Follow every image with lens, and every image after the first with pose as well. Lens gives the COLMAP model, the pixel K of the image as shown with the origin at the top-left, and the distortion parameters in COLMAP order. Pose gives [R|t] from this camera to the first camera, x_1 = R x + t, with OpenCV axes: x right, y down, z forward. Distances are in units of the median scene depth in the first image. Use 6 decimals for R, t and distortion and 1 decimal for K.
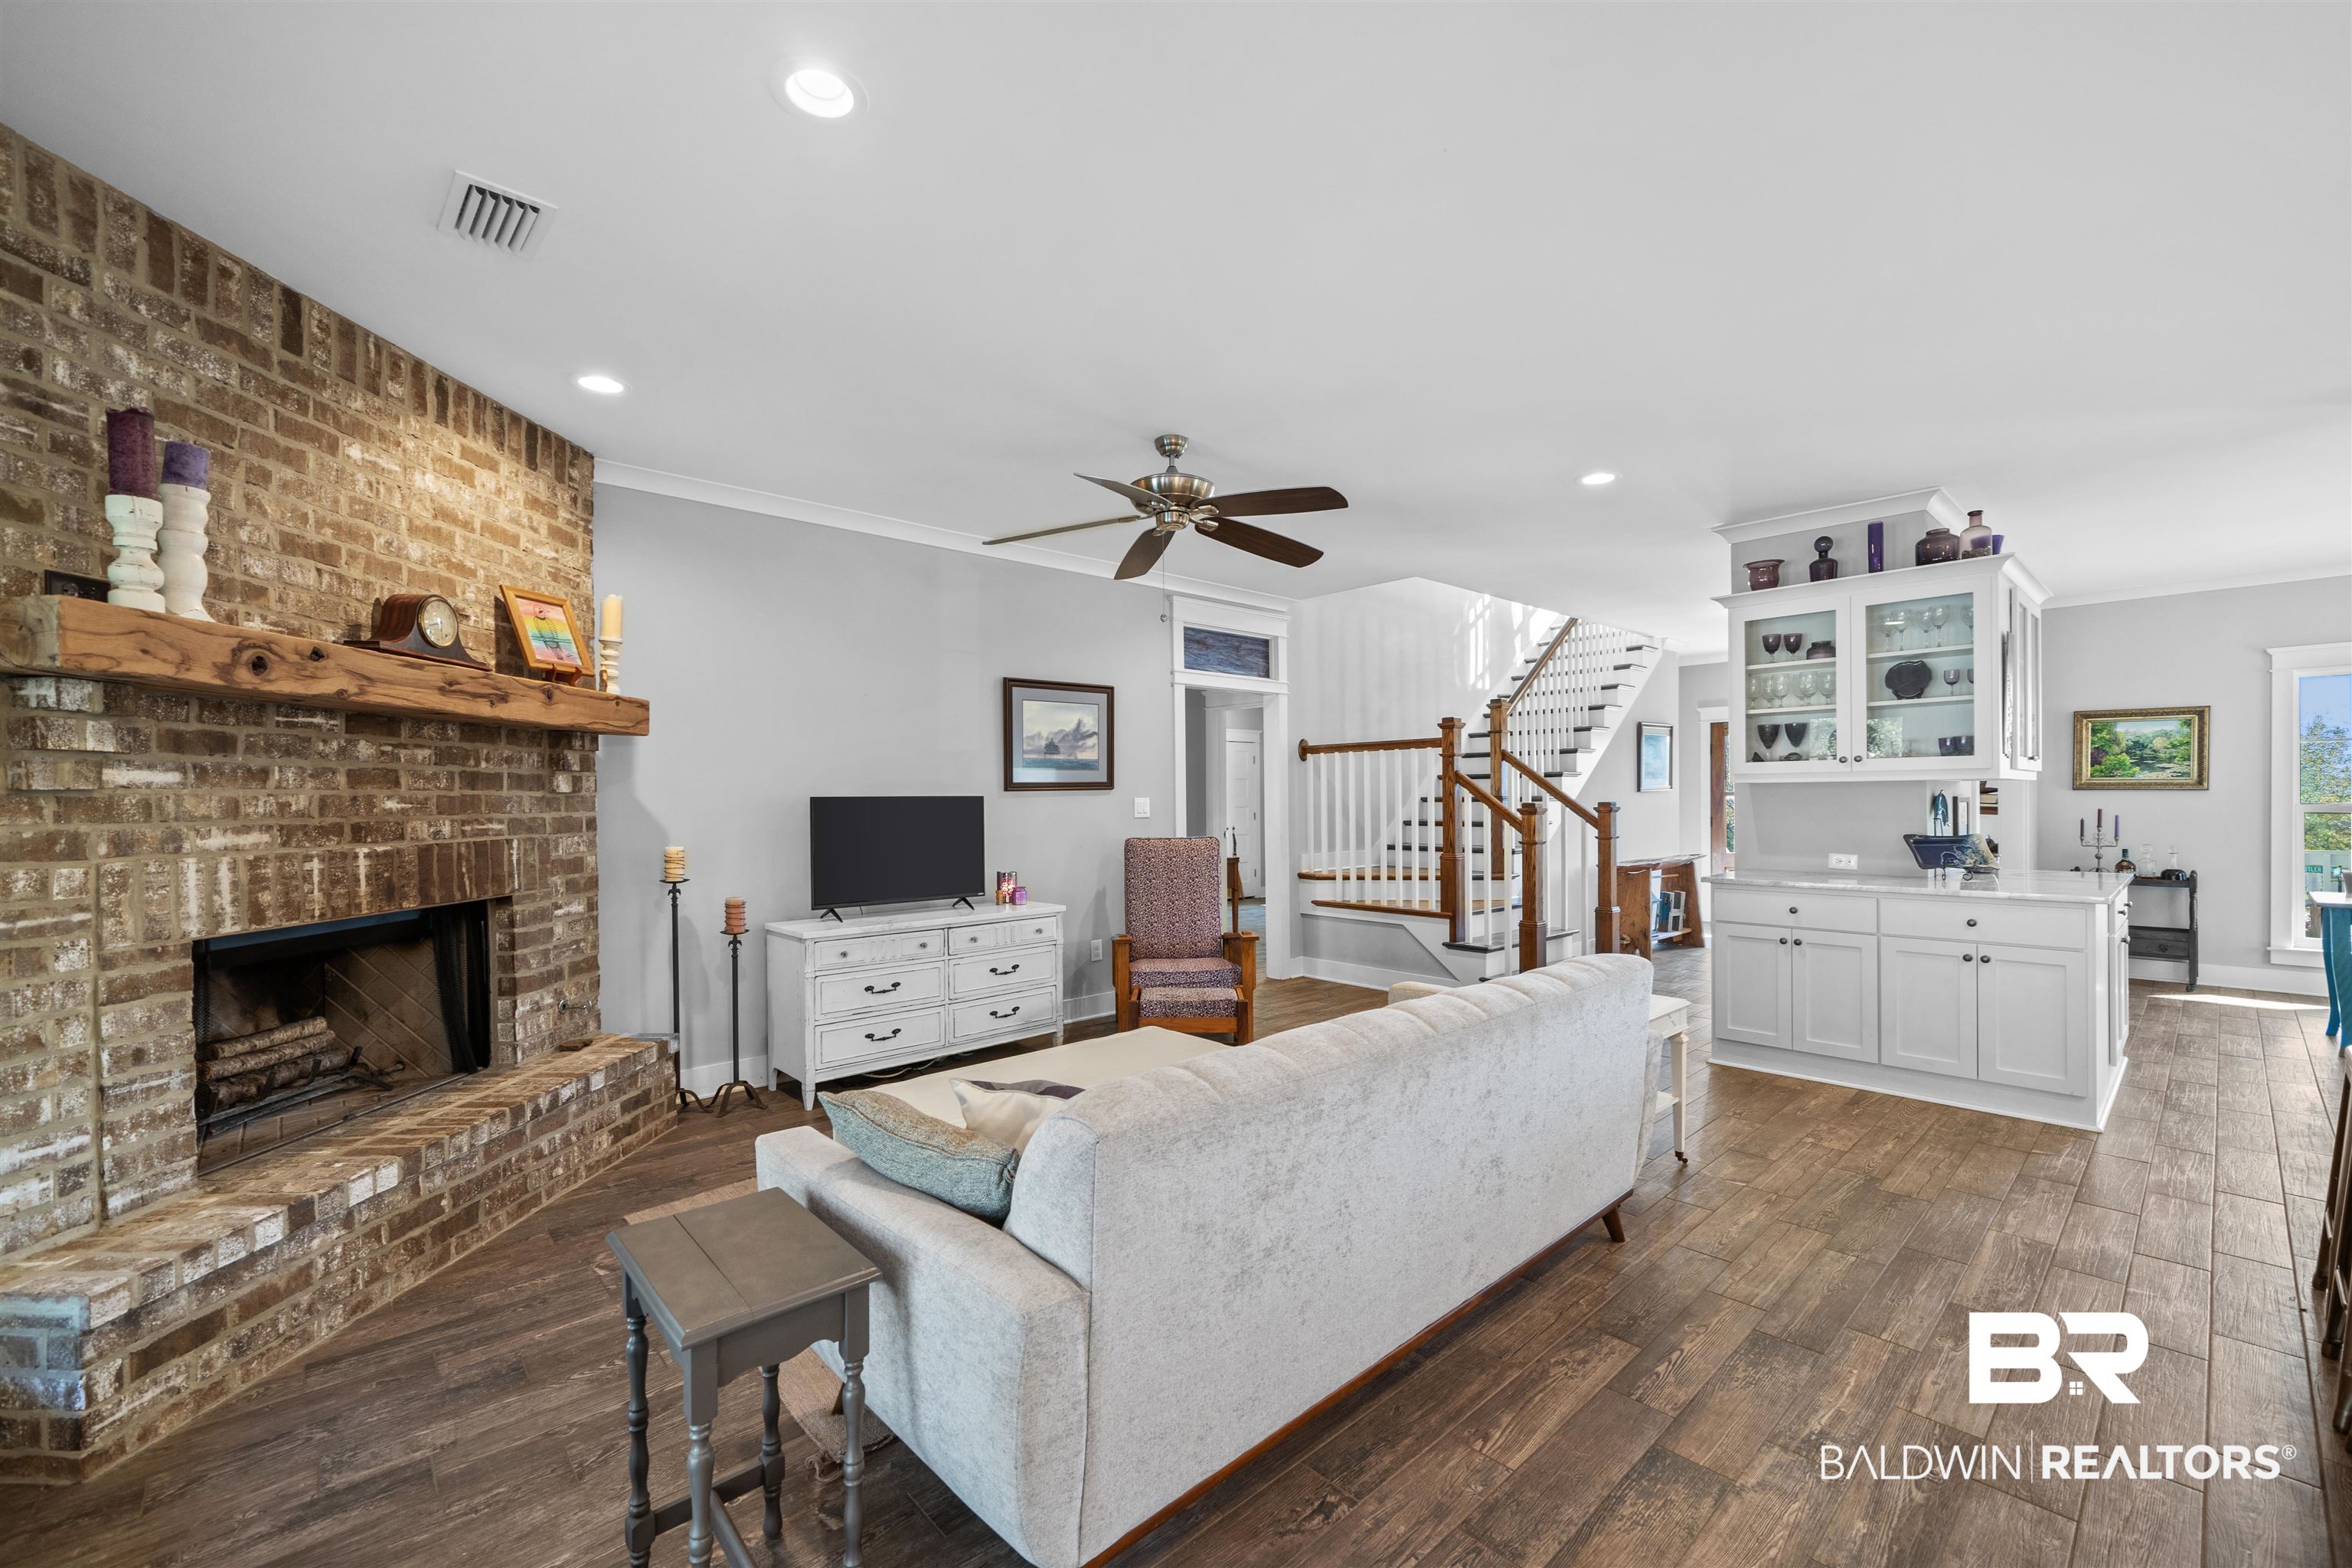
lens RADIAL K [[925.5, 0, 1183.9], [0, 925.5, 792.9], [0, 0, 1]] dist [-0.003193, 0.000127]
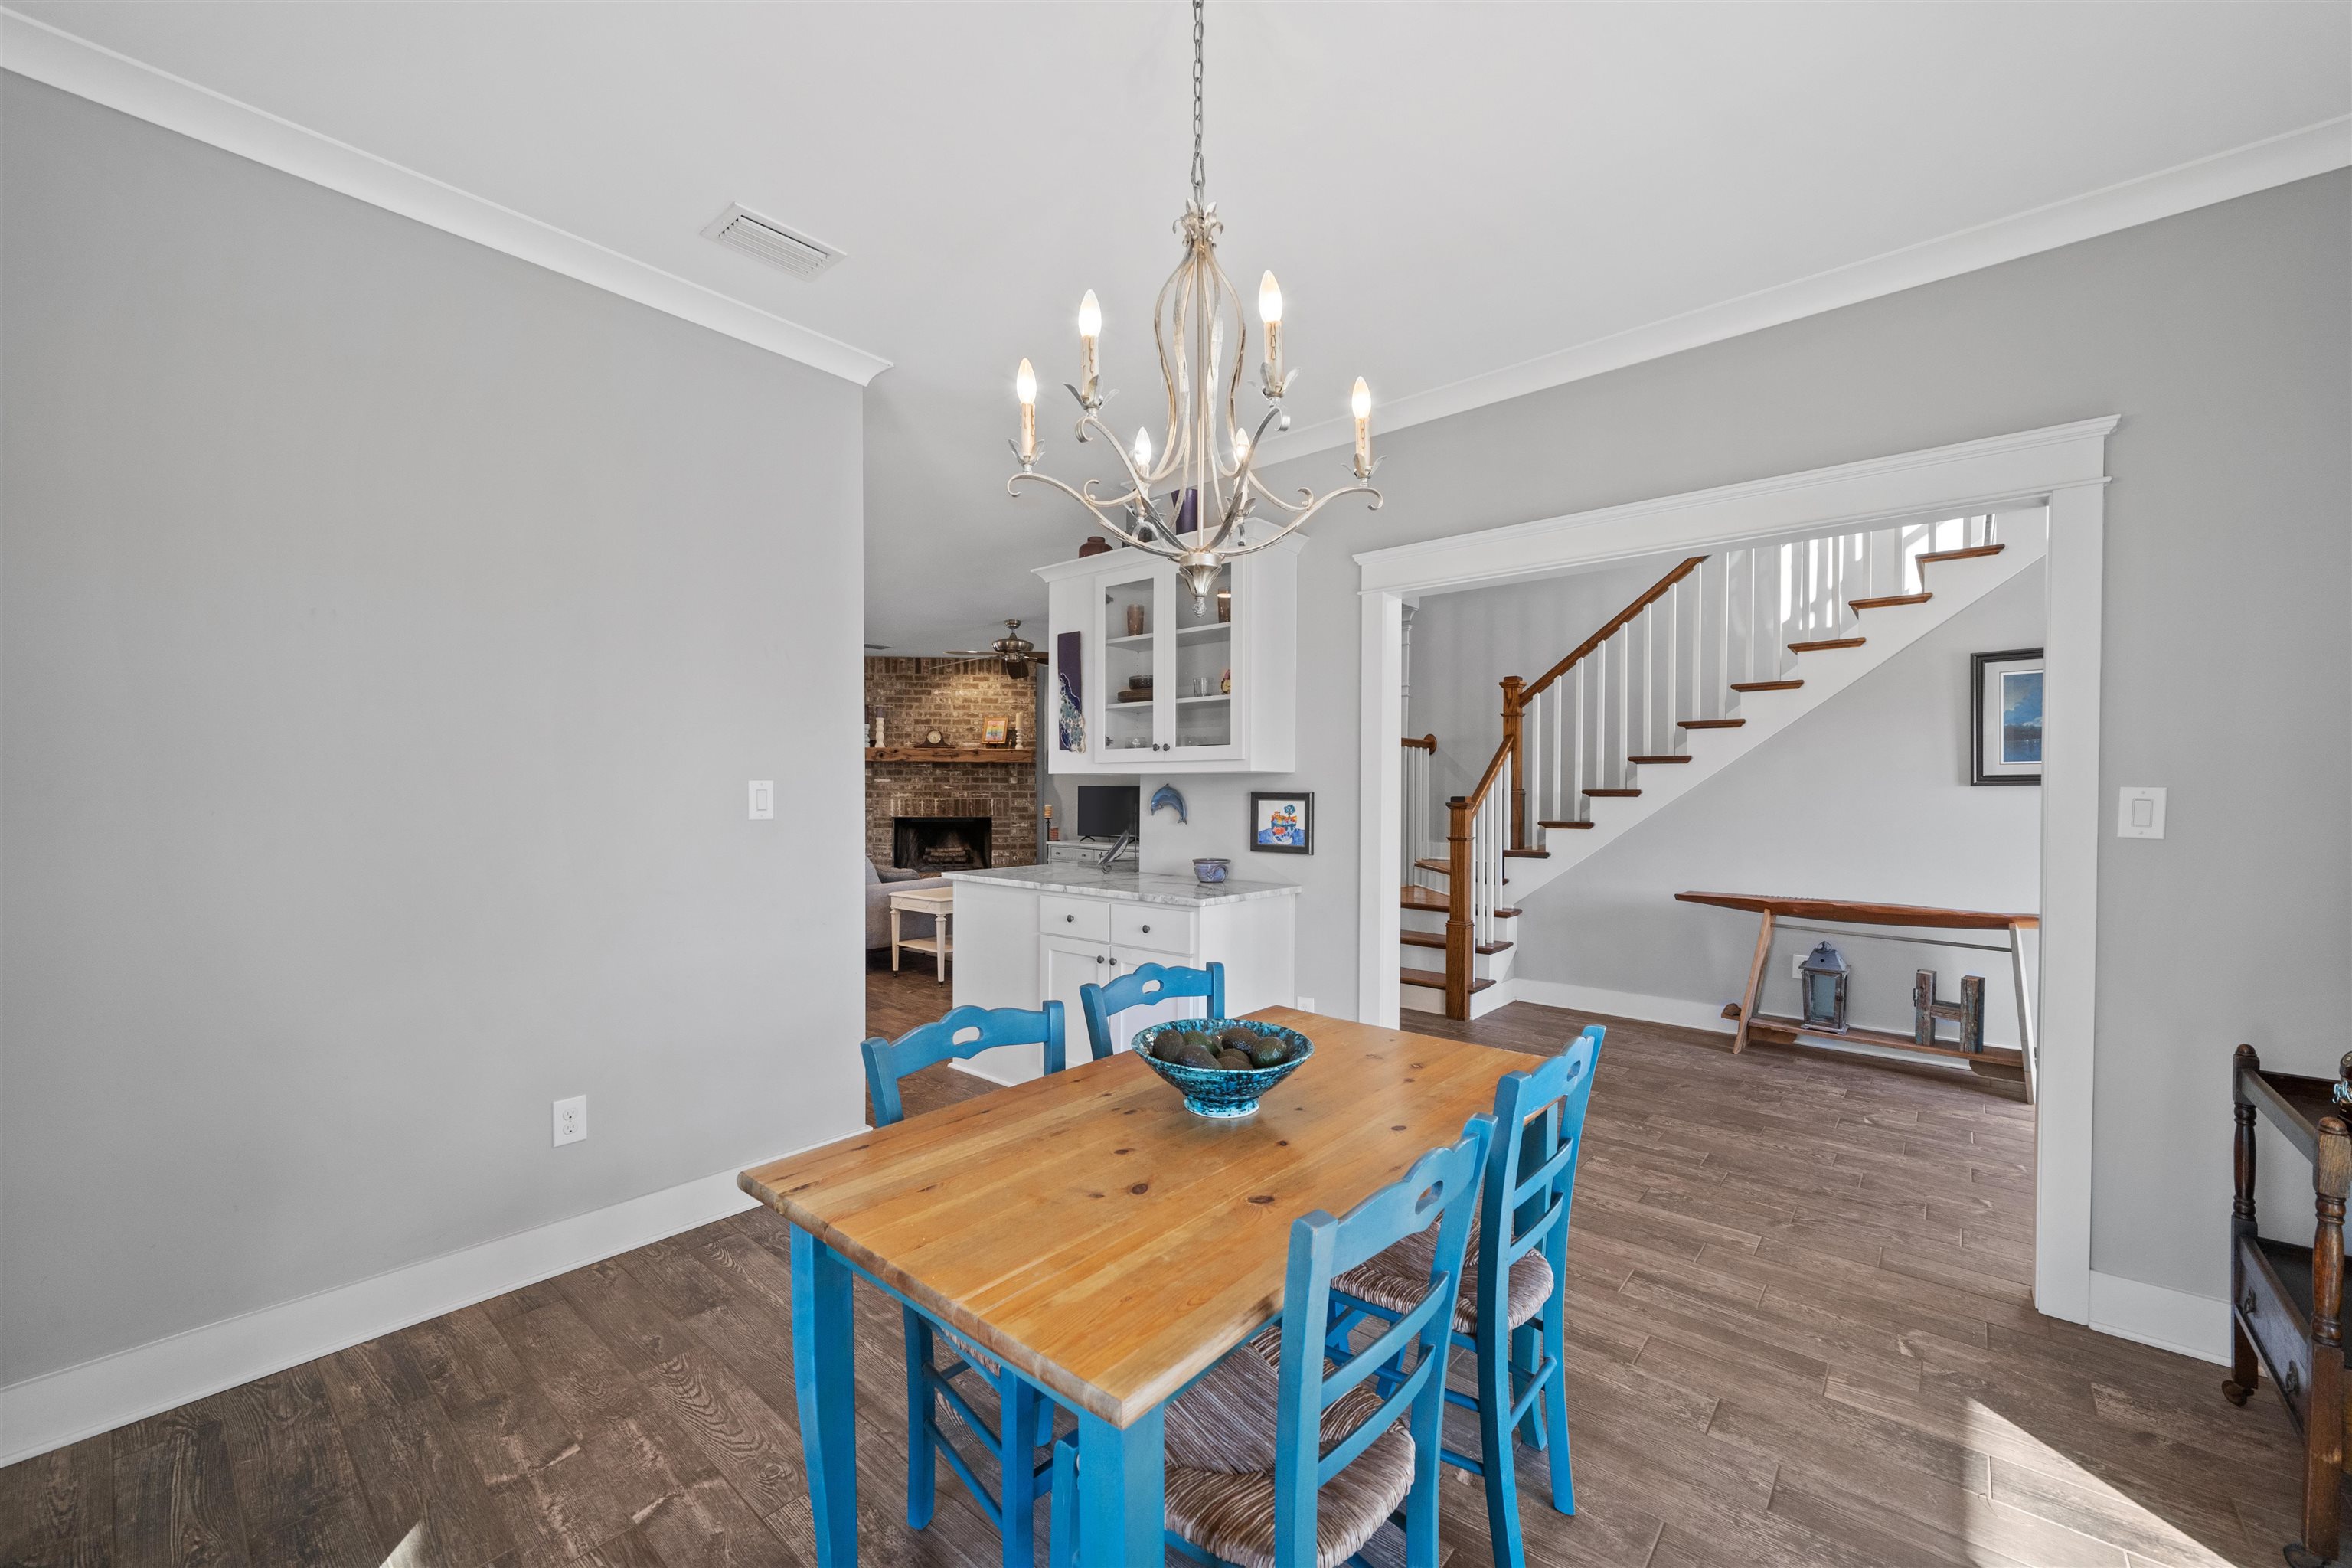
lens RADIAL K [[923.3, 0, 1191.1], [0, 923.3, 791.9], [0, 0, 1]] dist [-0.000764, -0.000247]
pose [[0.131643, 0.006659, -0.991275, 2.912559], [0.001828, 0.999974, 0.006960, 0.007875], [0.991296, -0.002729, 0.131627, 1.520484]]
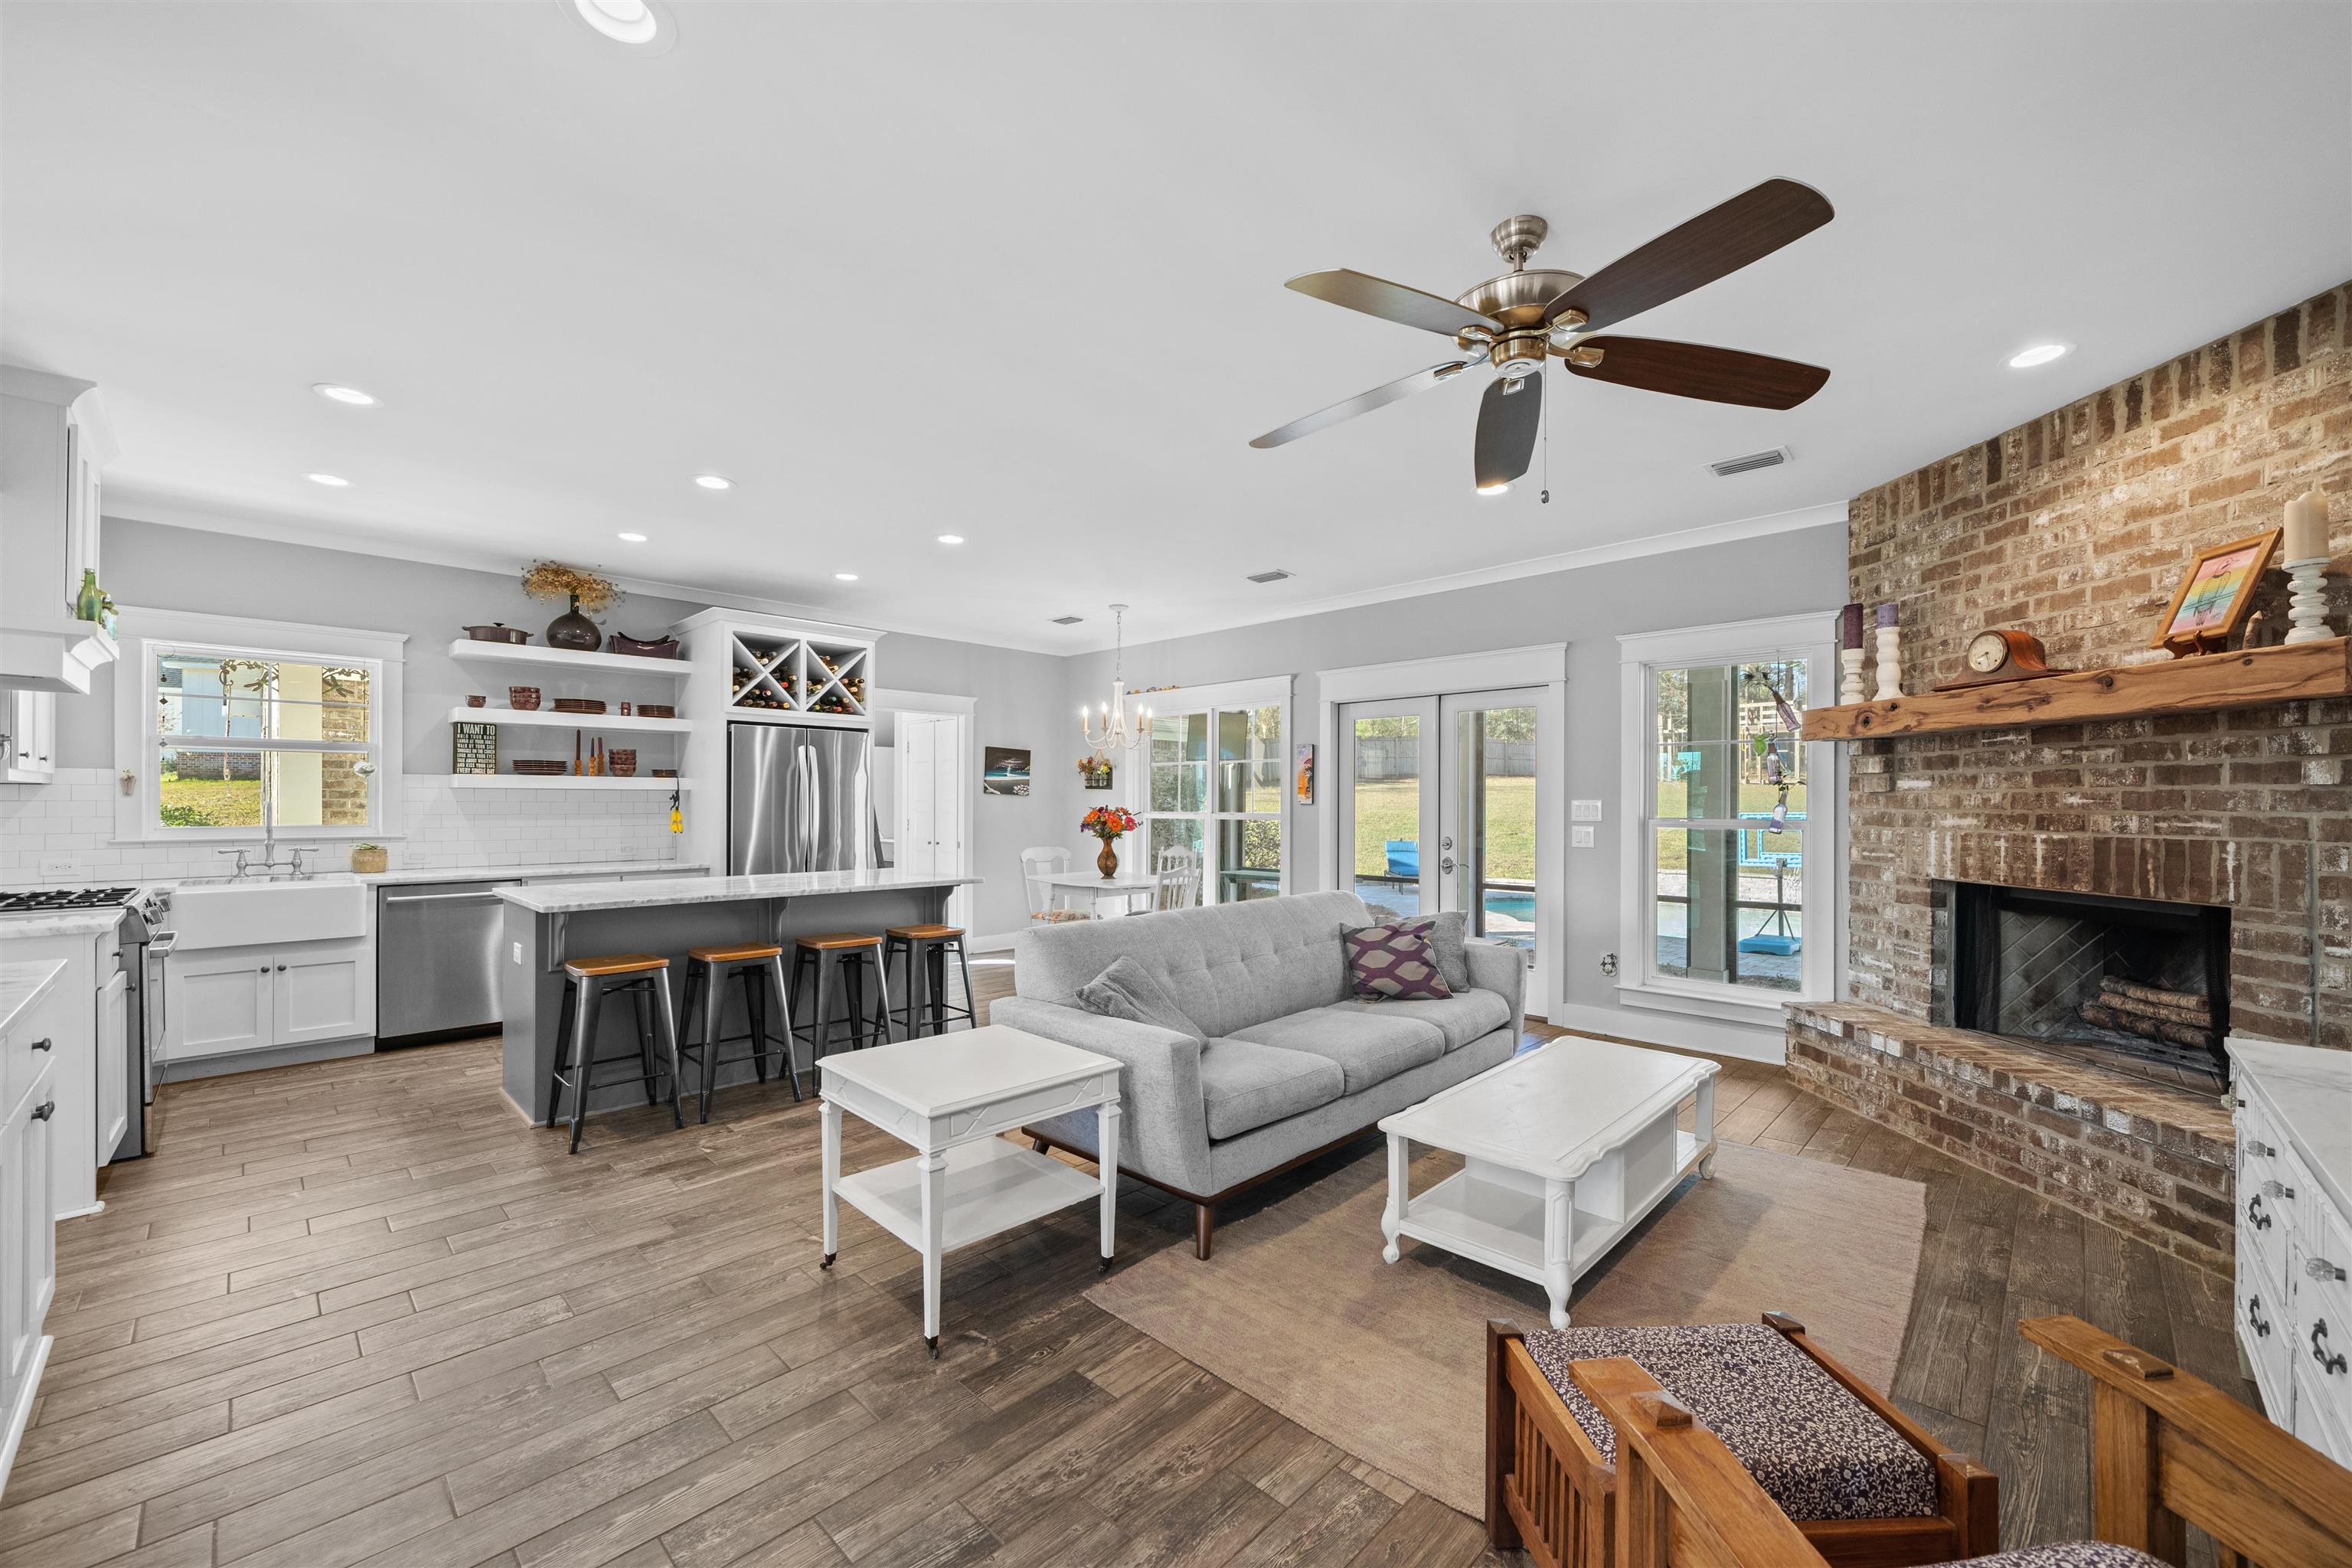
lens RADIAL K [[923.3, 0, 1164.8], [0, 923.3, 801.1], [0, 0, 1]] dist [-0.000764, -0.000247]
pose [[-0.999120, 0.006150, -0.041499, 0.345468], [0.006437, 0.999956, -0.006766, 0.015164], [0.041456, -0.007027, -0.999116, 2.189698]]
